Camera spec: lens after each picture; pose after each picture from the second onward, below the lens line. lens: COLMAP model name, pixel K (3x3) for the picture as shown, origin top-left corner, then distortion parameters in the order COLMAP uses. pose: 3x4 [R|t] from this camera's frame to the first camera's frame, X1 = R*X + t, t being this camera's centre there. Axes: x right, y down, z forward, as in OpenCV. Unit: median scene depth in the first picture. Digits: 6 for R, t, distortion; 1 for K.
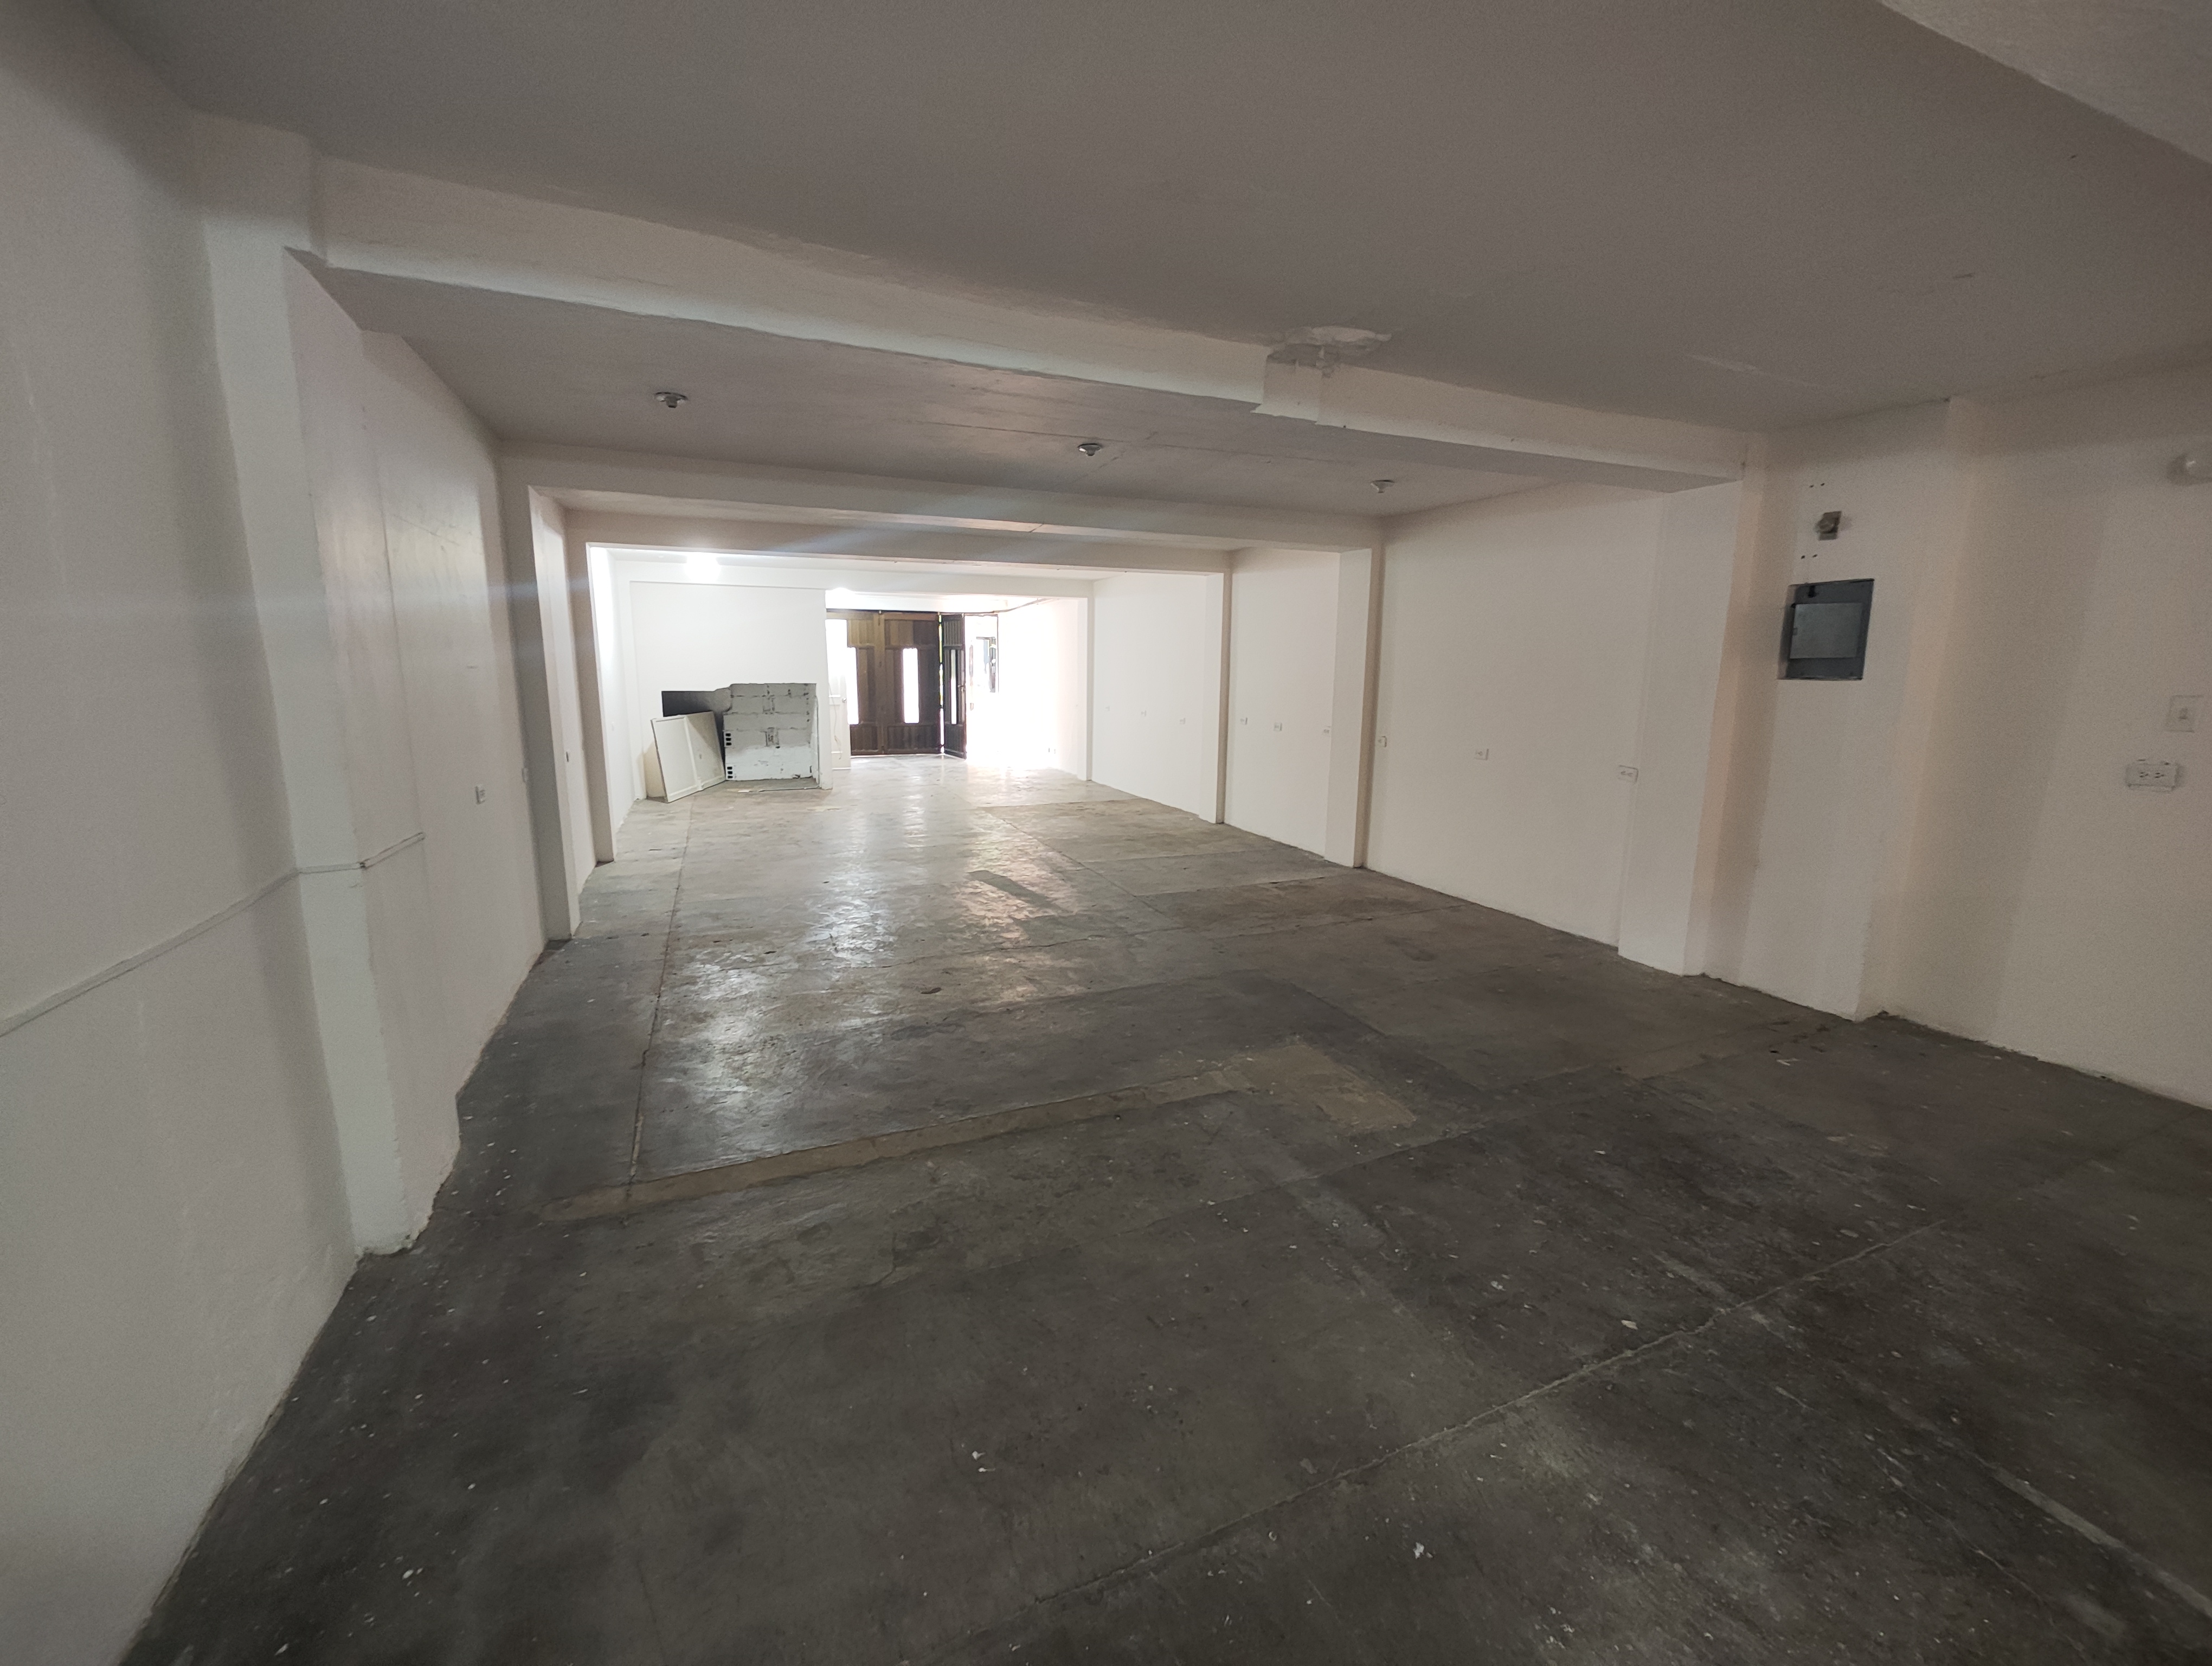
lens RADIAL K [[909.8, 0, 1103.1], [0, 909.8, 829.6], [0, 0, 1]] dist [-0.011882, 0.008744]
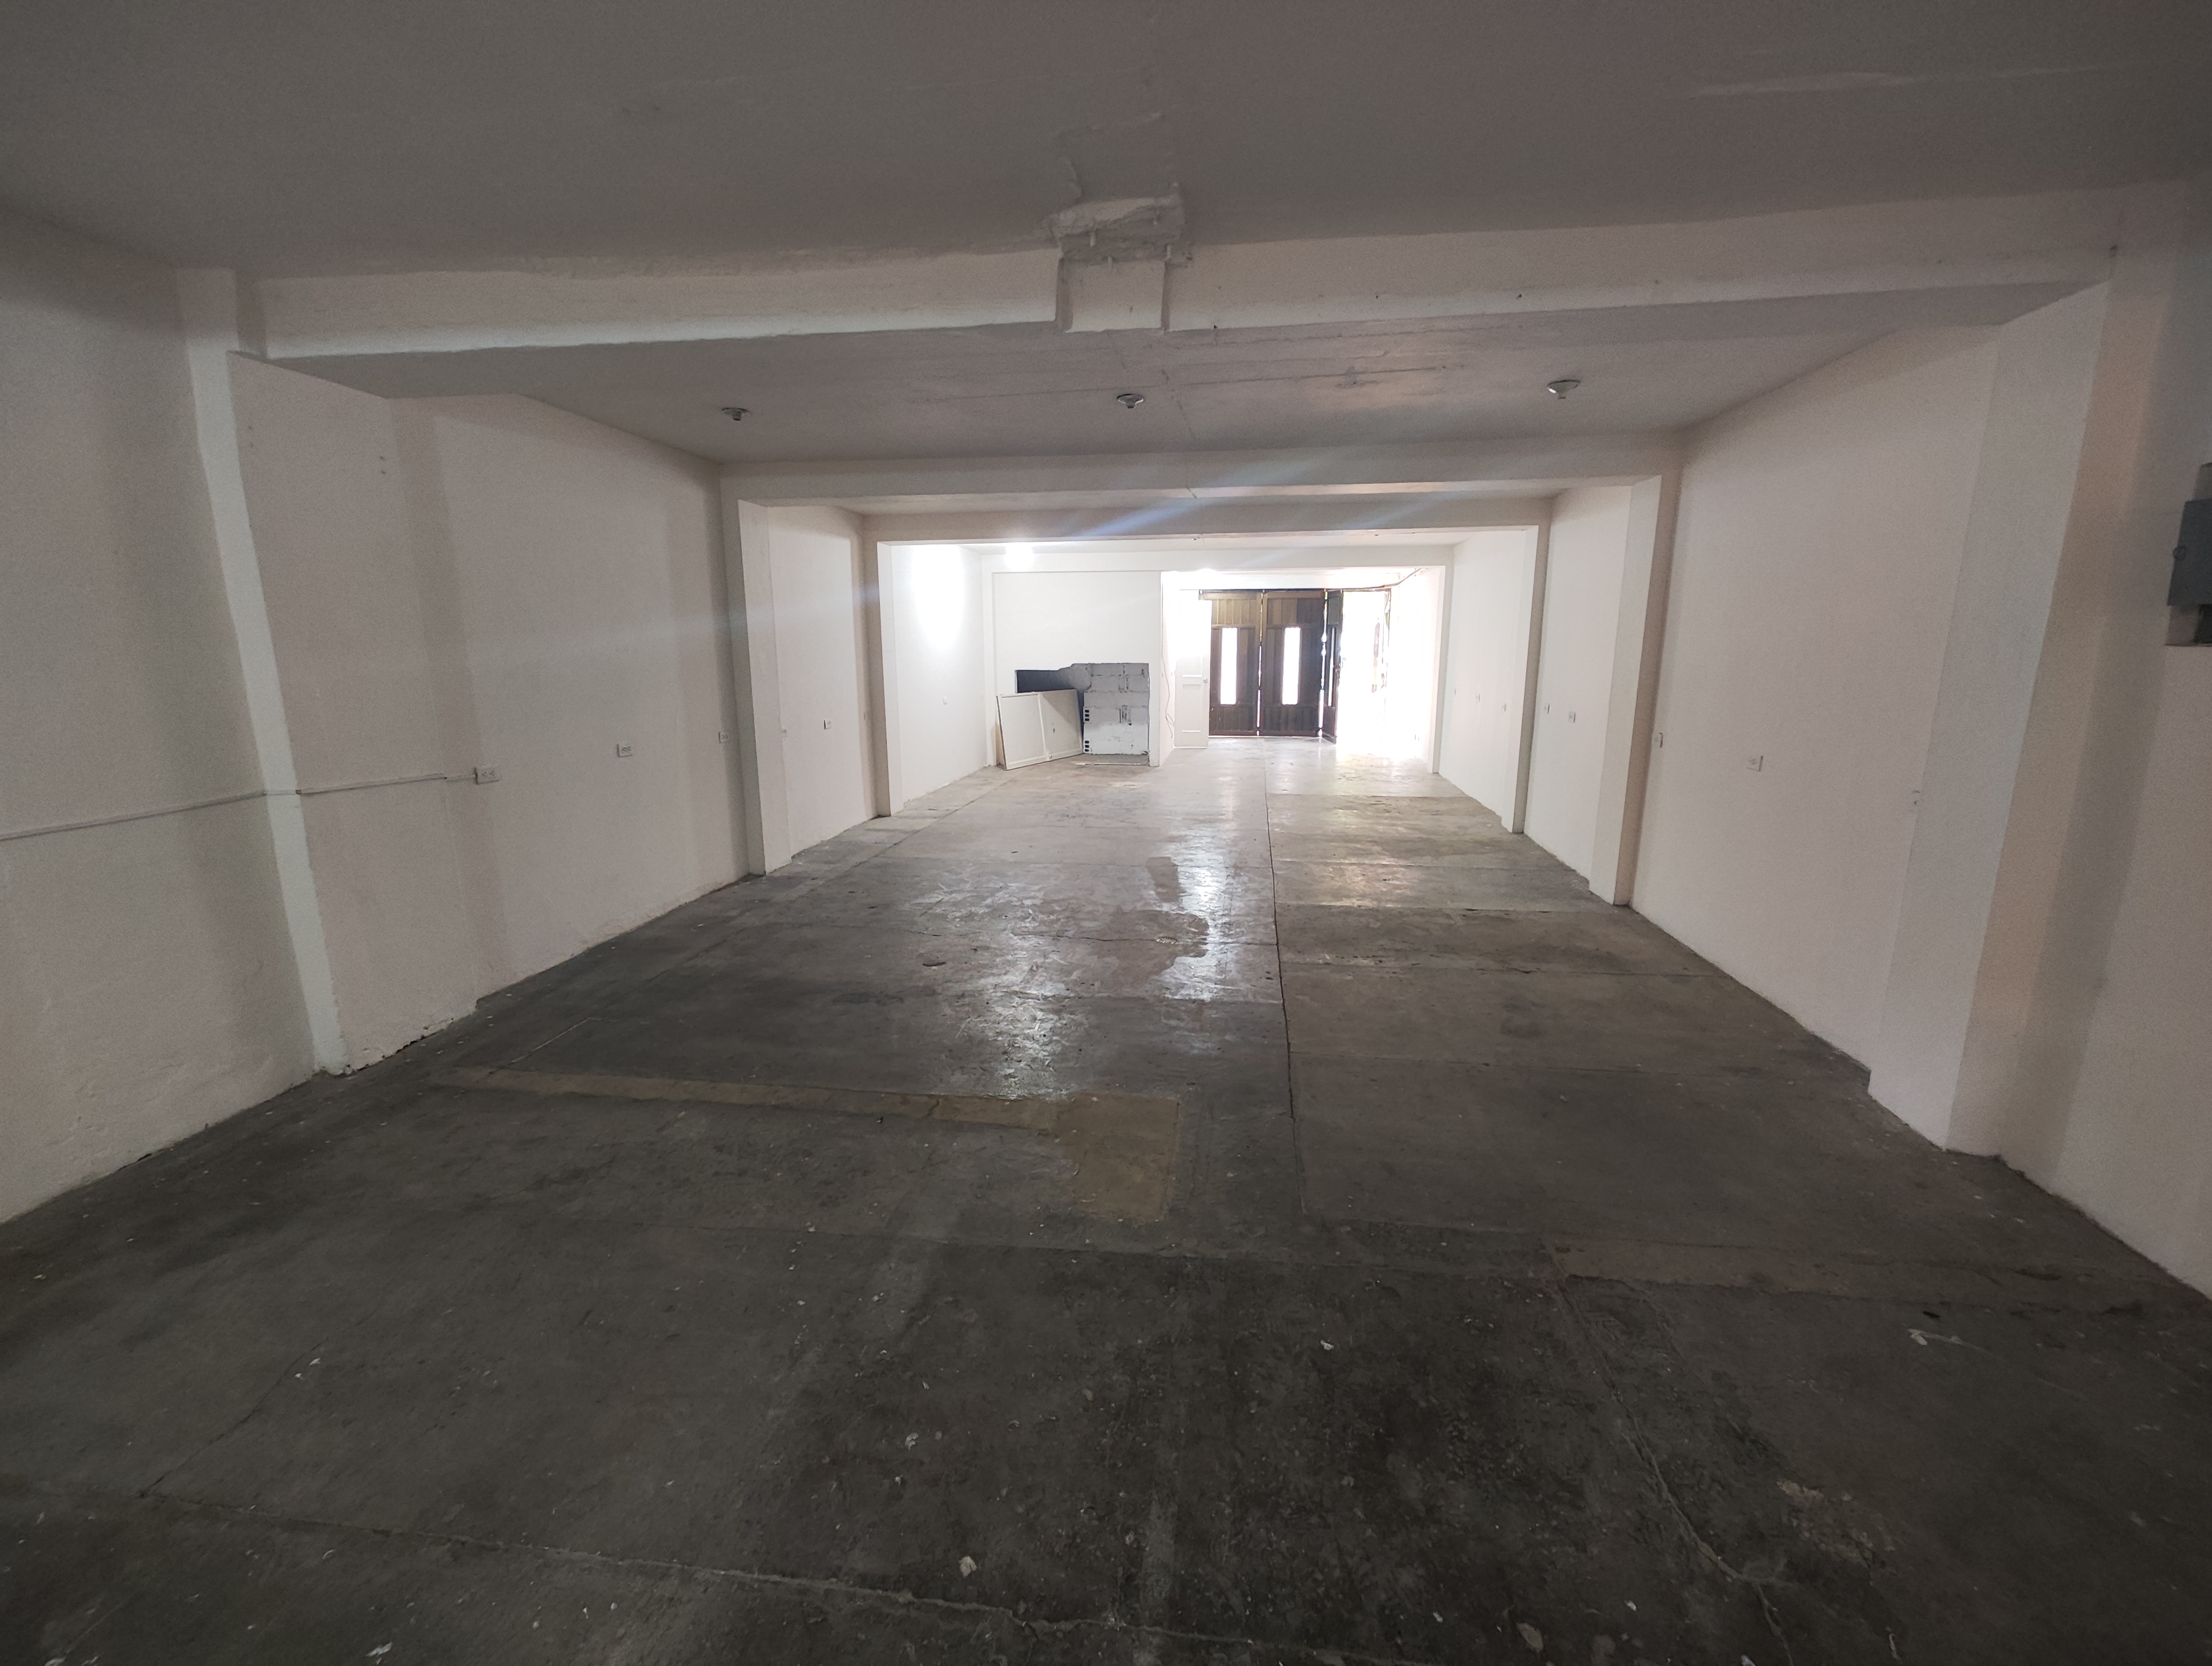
lens RADIAL K [[913.1, 0, 1108.2], [0, 913.1, 827.9], [0, 0, 1]] dist [-0.000500, 0.000385]
pose [[0.856046, 0.089057, -0.509171, 0.349210], [-0.080249, 0.996000, 0.039288, -0.021687], [0.510633, 0.007229, 0.859768, 0.157009]]
